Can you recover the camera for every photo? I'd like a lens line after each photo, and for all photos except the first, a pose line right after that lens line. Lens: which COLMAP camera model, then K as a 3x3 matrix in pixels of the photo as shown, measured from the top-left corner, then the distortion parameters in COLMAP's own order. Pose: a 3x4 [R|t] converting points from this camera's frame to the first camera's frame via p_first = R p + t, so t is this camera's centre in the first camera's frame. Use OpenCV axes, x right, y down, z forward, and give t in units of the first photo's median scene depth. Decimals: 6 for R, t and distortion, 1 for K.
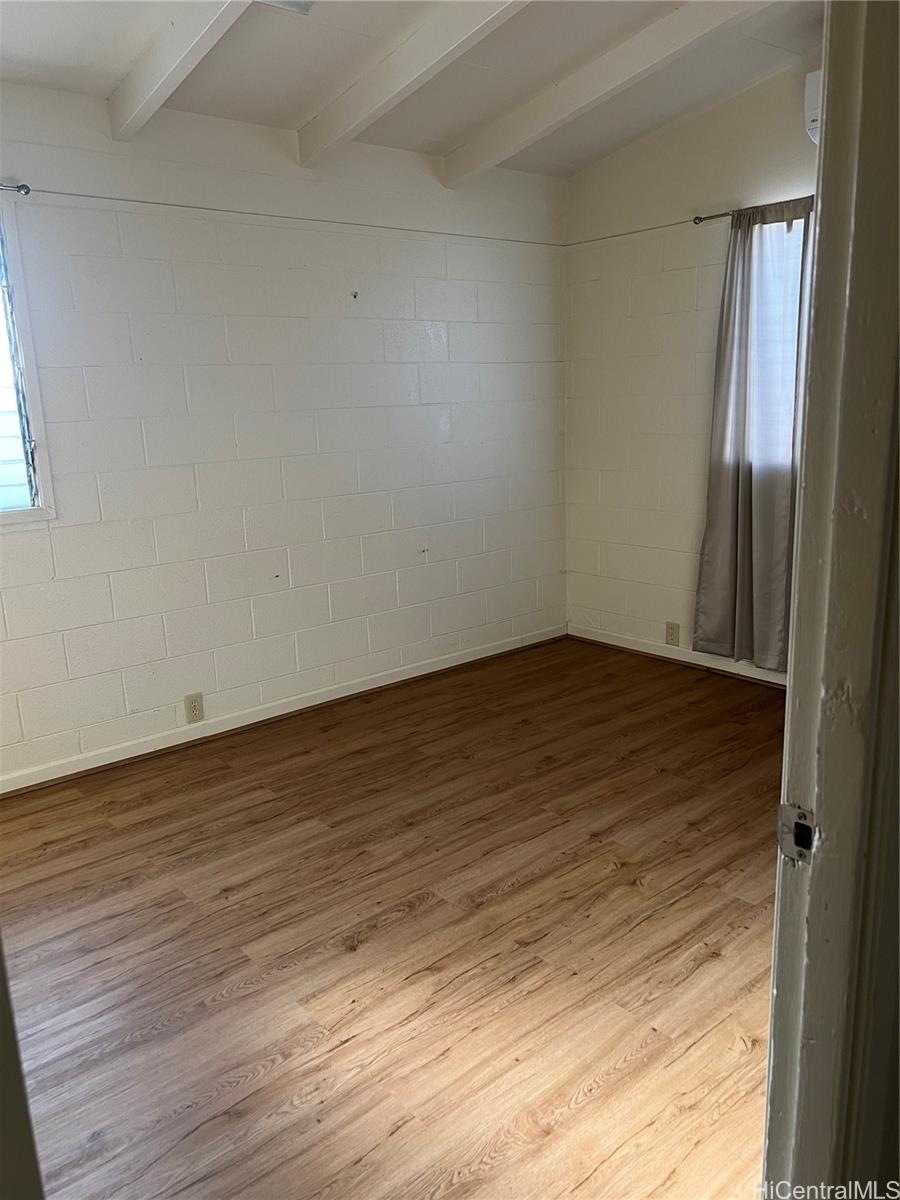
lens RADIAL K [[908.0, 0, 451.4], [0, 908.0, 595.7], [0, 0, 1]] dist [0.043230, -0.033601]
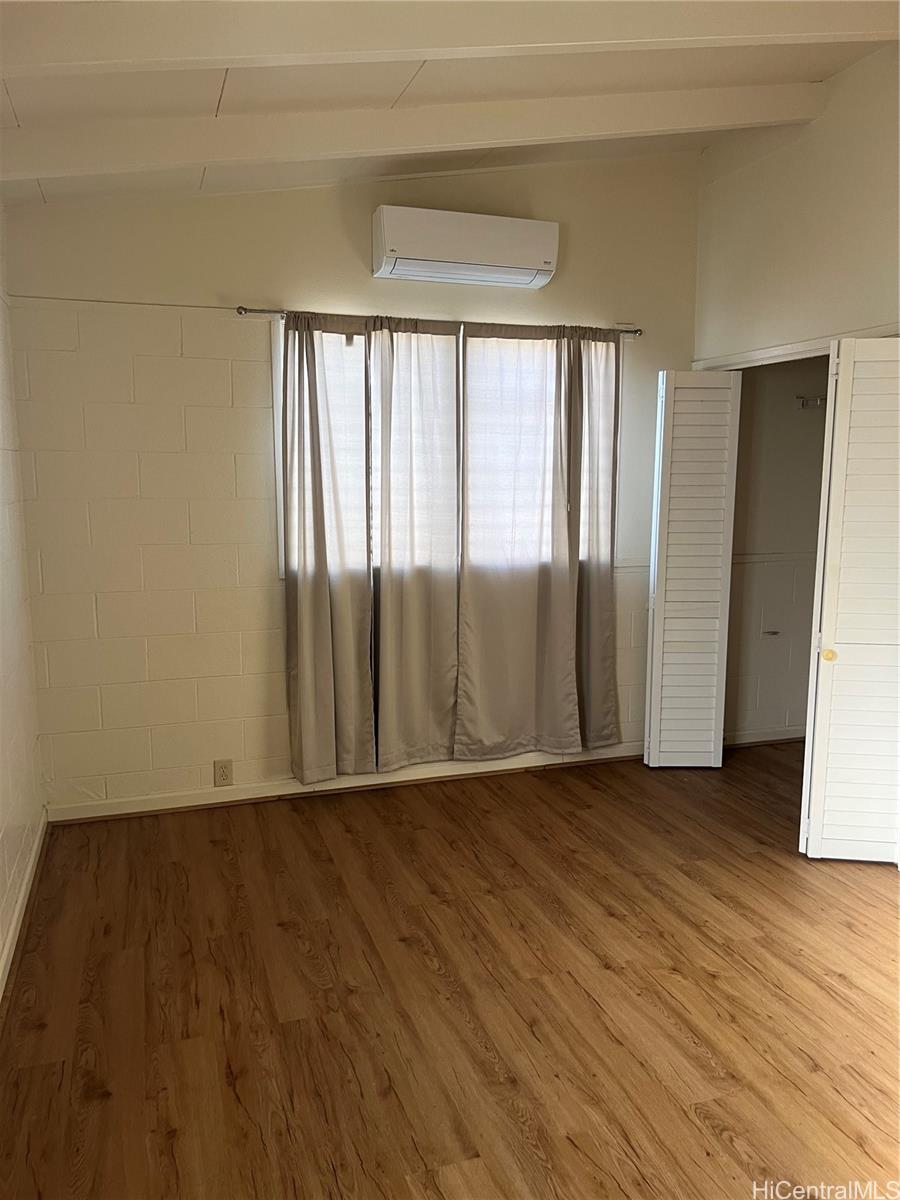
lens RADIAL K [[908.0, 0, 453.0], [0, 908.0, 606.6], [0, 0, 1]] dist [0.043230, -0.033601]
pose [[0.356779, -0.103796, 0.928404, -0.639057], [0.183766, 0.982189, 0.039190, -0.146992], [-0.915936, 0.156627, 0.369499, 0.638643]]
